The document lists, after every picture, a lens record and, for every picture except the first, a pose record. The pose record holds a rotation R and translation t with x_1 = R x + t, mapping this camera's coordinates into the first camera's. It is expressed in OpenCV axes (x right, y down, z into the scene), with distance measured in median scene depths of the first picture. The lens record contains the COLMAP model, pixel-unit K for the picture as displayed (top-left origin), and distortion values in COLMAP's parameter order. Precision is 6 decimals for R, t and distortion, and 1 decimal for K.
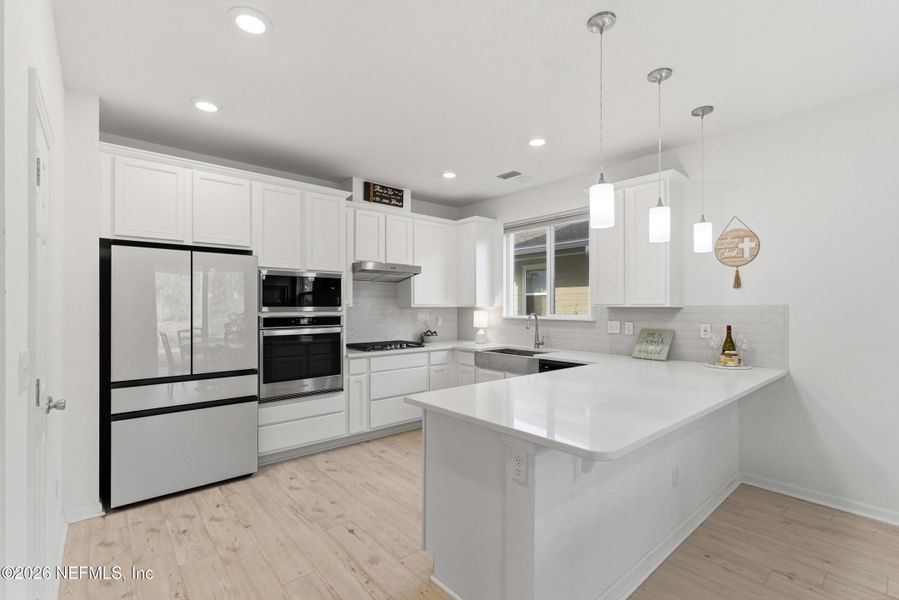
lens RADIAL K [[408.0, 0, 448.2], [0, 408.0, 303.5], [0, 0, 1]] dist [-0.001469, 0.002120]
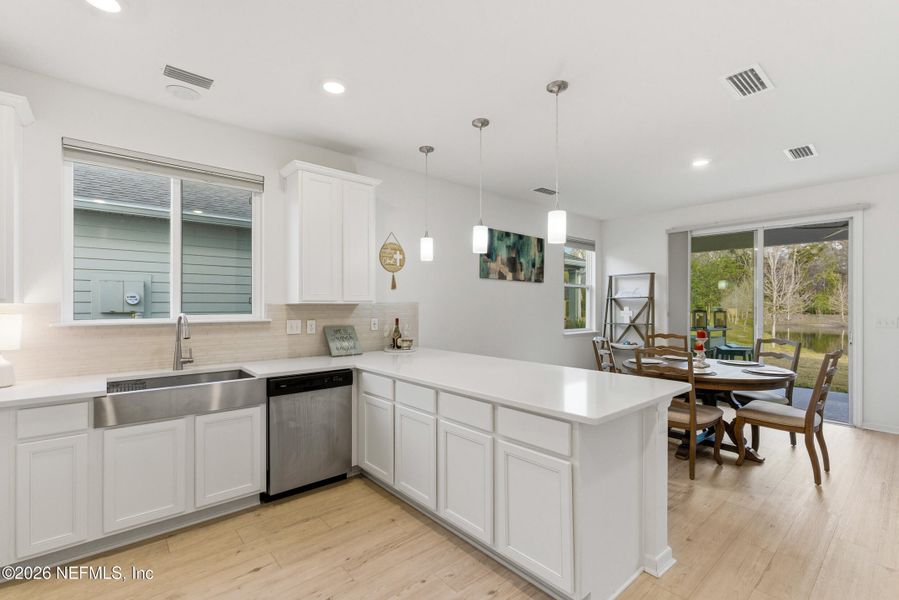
lens RADIAL K [[408.0, 0, 447.1], [0, 408.0, 303.2], [0, 0, 1]] dist [-0.001469, 0.002120]
pose [[0.001542, 0.001588, 0.999998, -0.505264], [-0.009029, 0.999958, -0.001574, 0.006309], [-0.999958, -0.009026, 0.001556, 0.732020]]
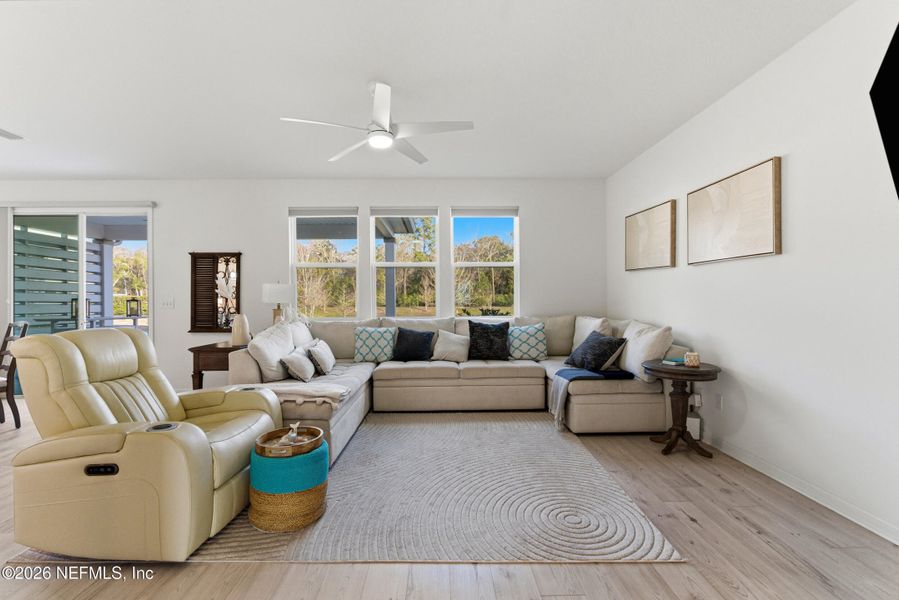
lens RADIAL K [[408.0, 0, 452.5], [0, 408.0, 299.3], [0, 0, 1]] dist [-0.001469, 0.002120]
pose [[-0.773333, 0.005422, 0.633977, -0.987549], [0.003493, 0.999985, -0.004292, 0.042652], [-0.633990, -0.001105, -0.773340, -0.077893]]
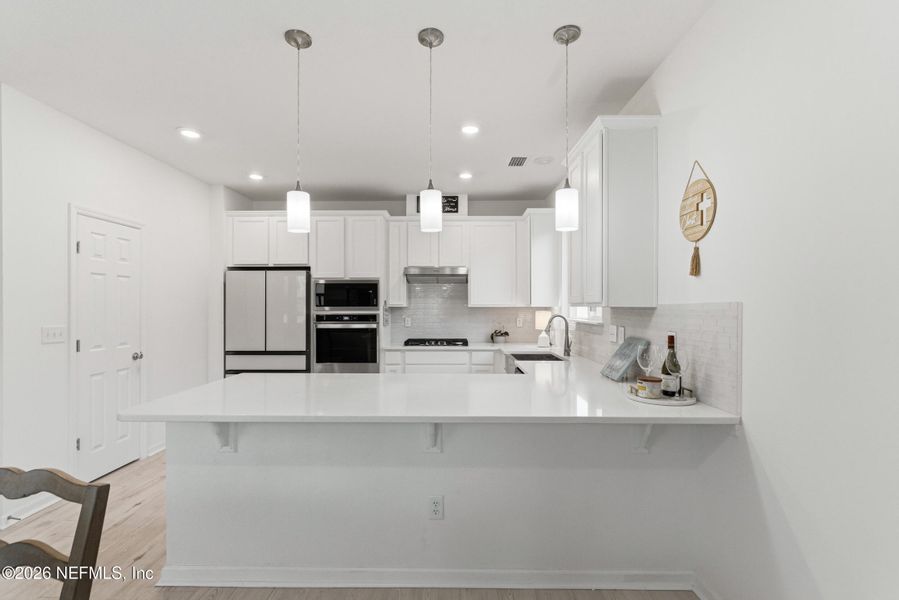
lens RADIAL K [[408.0, 0, 444.9], [0, 408.0, 302.5], [0, 0, 1]] dist [-0.001469, 0.002120]
pose [[0.745140, -0.007893, -0.666861, 0.738177], [0.005626, 0.999969, -0.005549, 0.003443], [0.666884, 0.000383, 0.745162, 0.251993]]
